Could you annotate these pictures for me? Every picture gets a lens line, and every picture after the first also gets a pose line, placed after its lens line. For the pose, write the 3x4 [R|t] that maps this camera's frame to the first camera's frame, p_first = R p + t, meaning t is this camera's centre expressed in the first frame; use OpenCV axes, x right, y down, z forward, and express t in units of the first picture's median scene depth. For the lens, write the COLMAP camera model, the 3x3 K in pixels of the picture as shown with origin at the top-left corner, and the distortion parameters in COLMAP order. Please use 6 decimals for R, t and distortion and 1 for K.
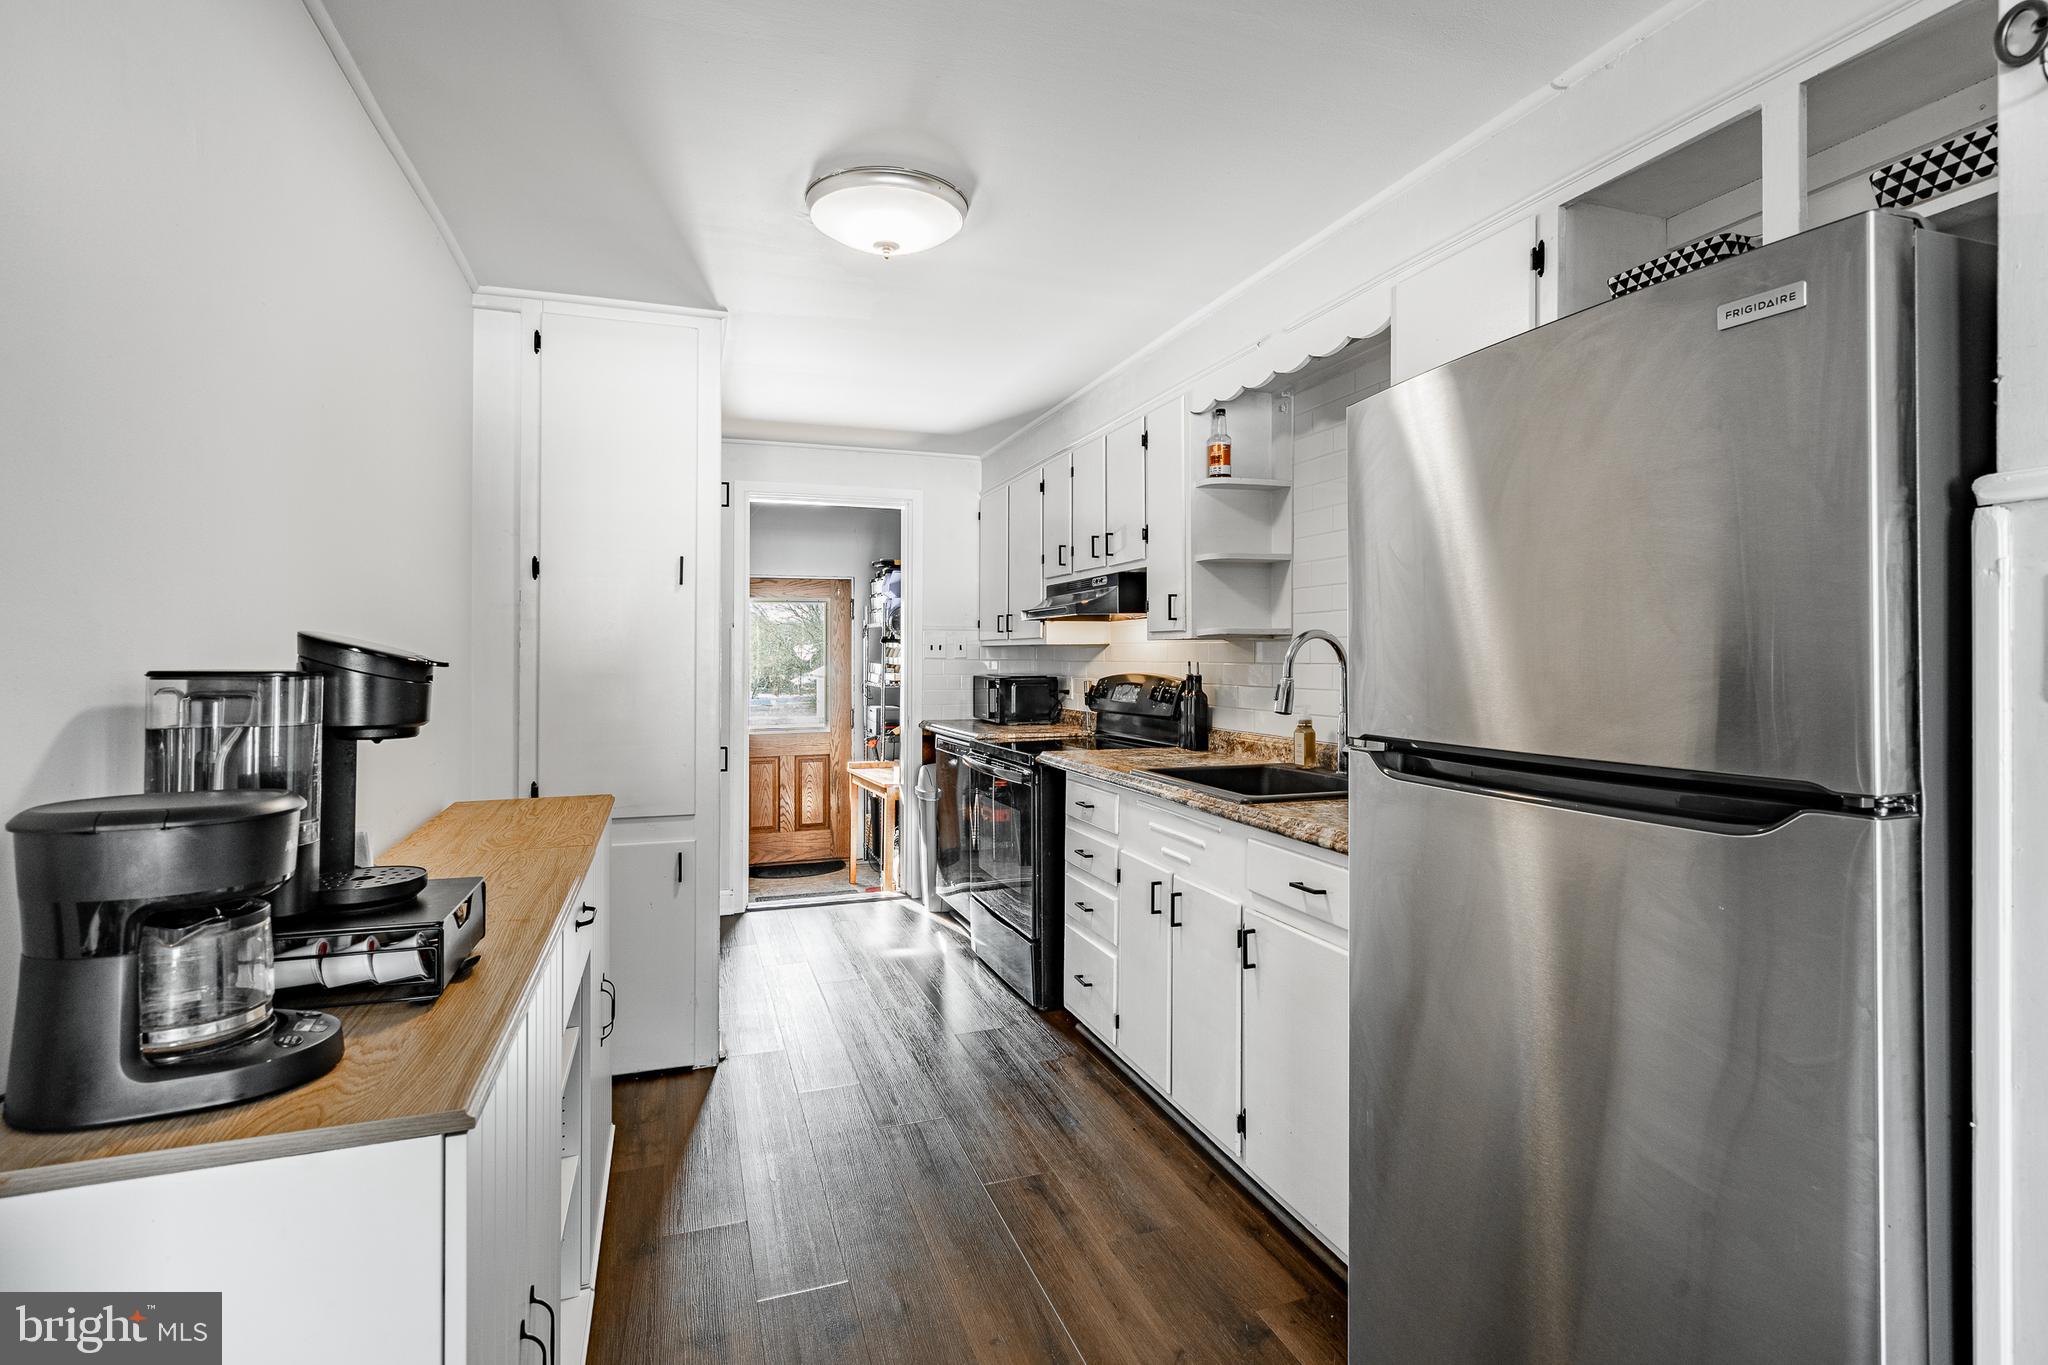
lens RADIAL K [[979.7, 0, 1021.7], [0, 979.7, 648.6], [0, 0, 1]] dist [-0.001071, 0.000063]
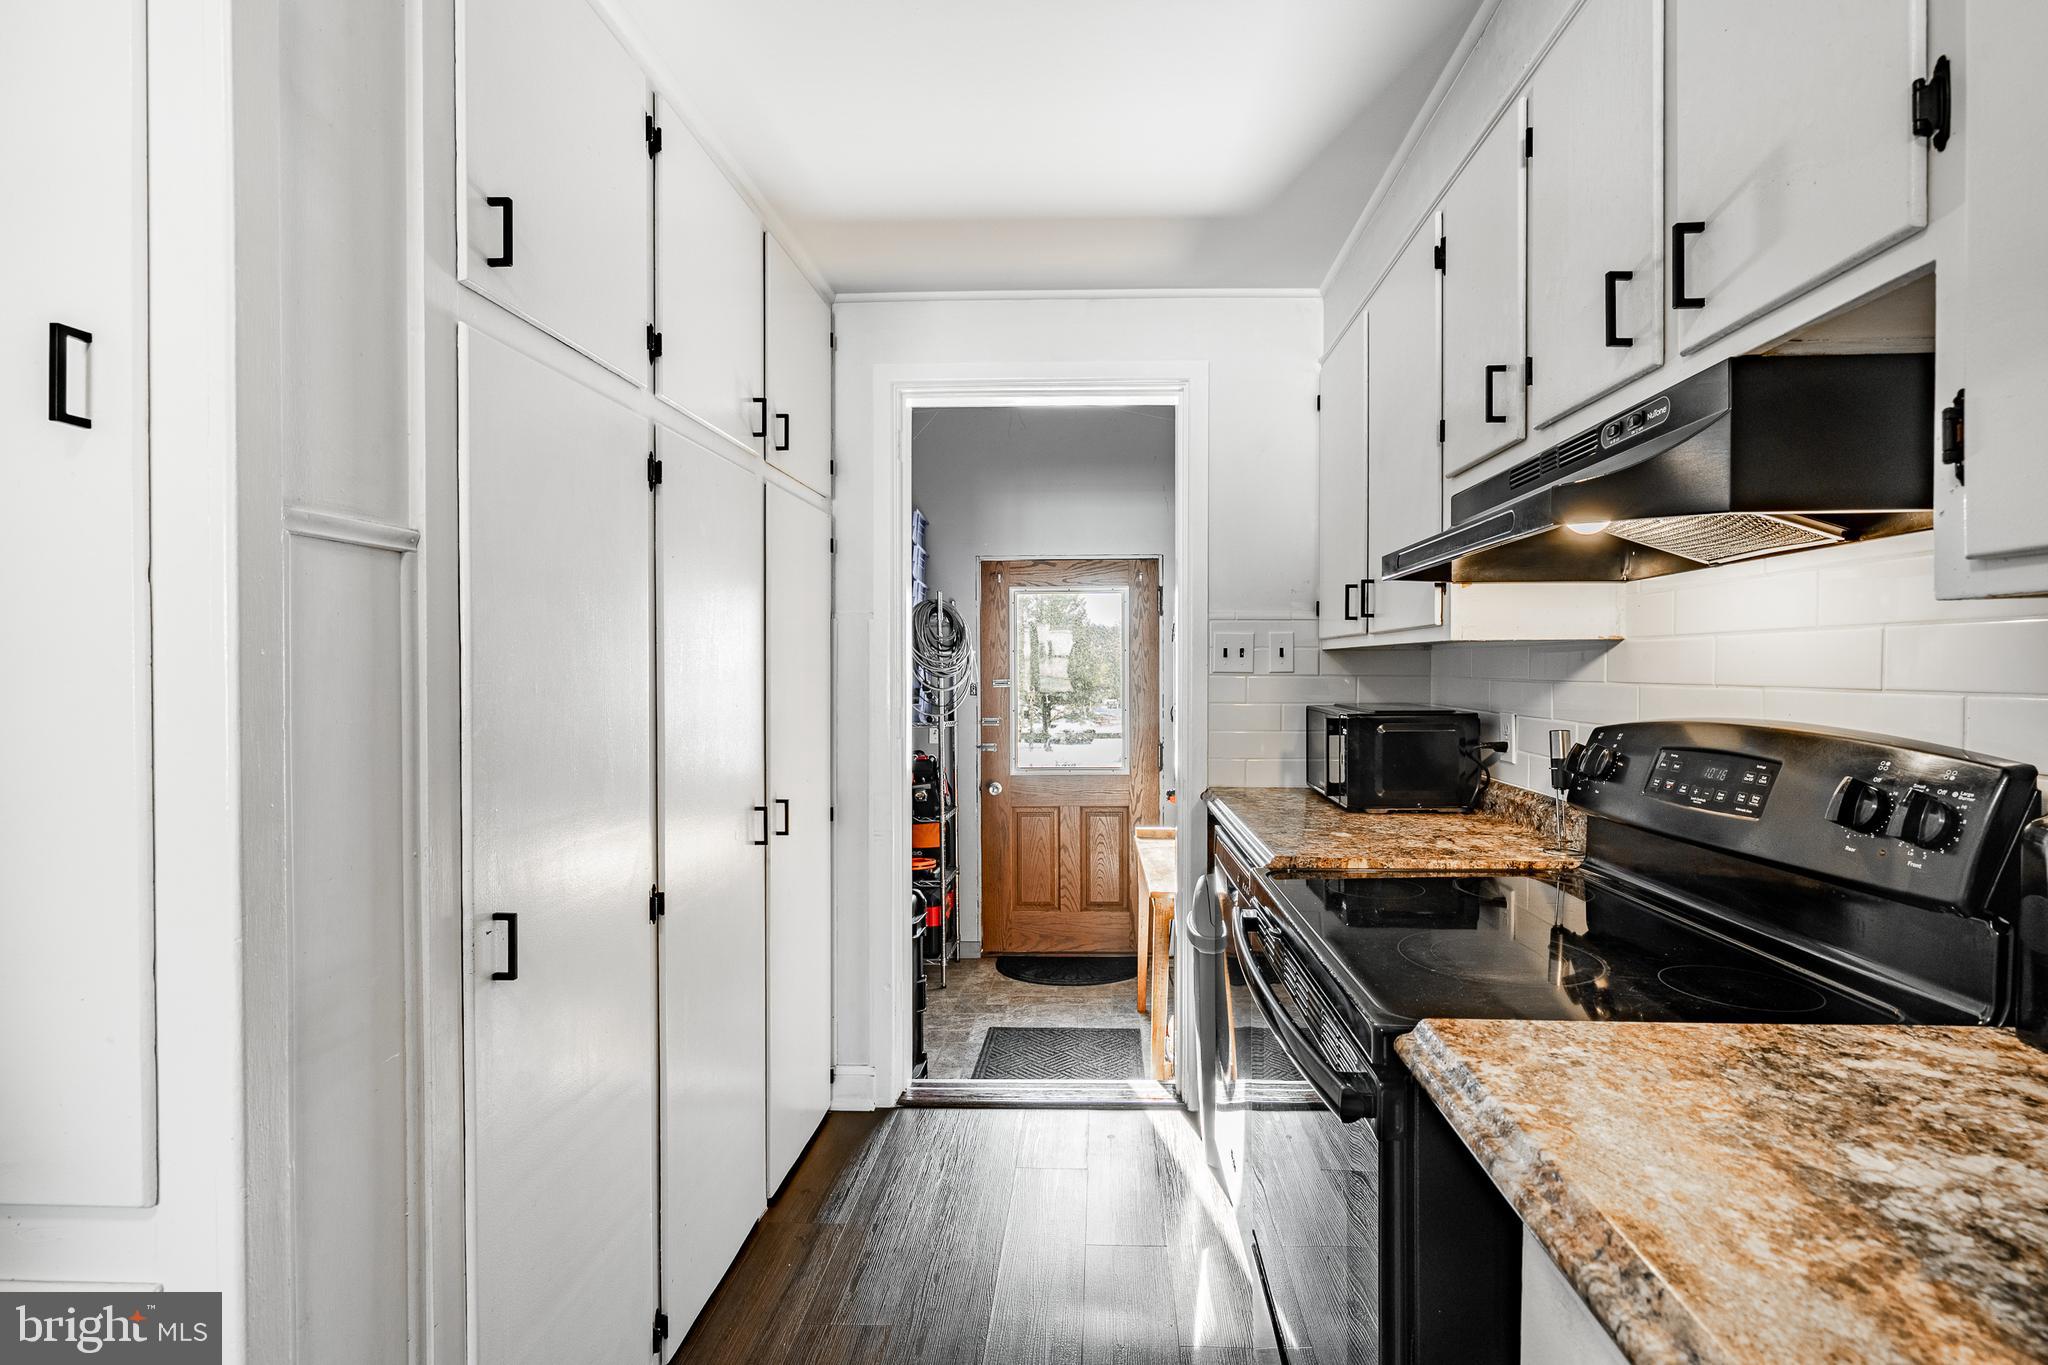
lens RADIAL K [[959.3, 0, 1063.3], [0, 959.3, 687.5], [0, 0, 1]] dist [0.000466, 0.000772]
pose [[0.931286, 0.008072, -0.364199, 0.020675], [0.002299, 0.999604, 0.028031, 0.003913], [0.364281, -0.026942, 0.930899, 0.575159]]
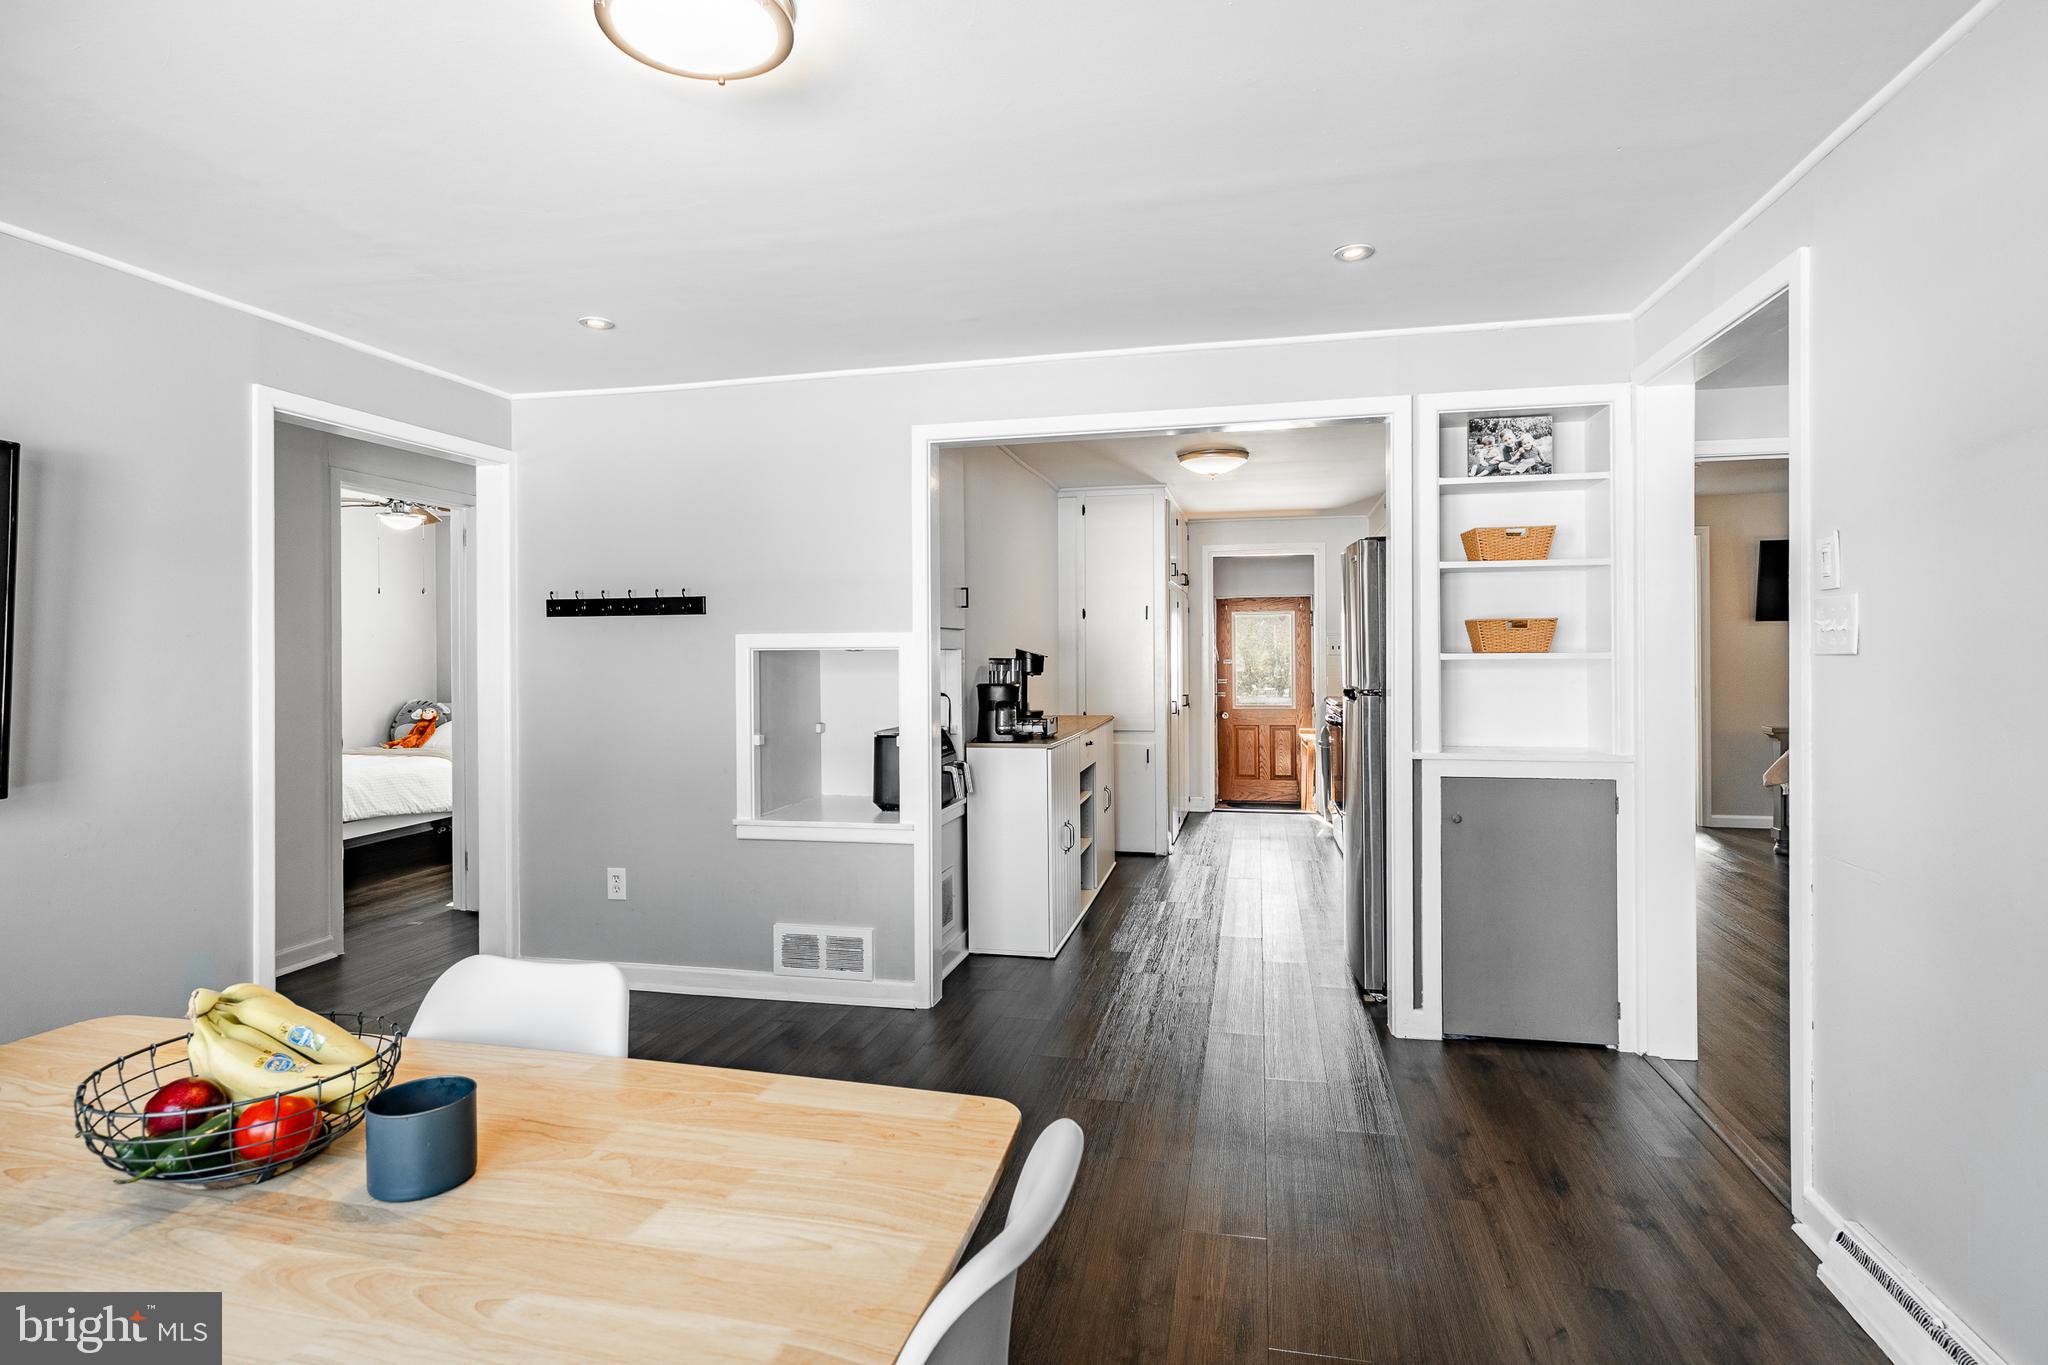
lens RADIAL K [[999.8, 0, 1028.8], [0, 999.8, 659.6], [0, 0, 1]] dist [0.000035, 0.000020]
pose [[0.848608, -0.003595, -0.529009, 0.380435], [0.011135, 0.999877, 0.011067, -0.004460], [0.528904, -0.015282, 0.848544, -0.630979]]
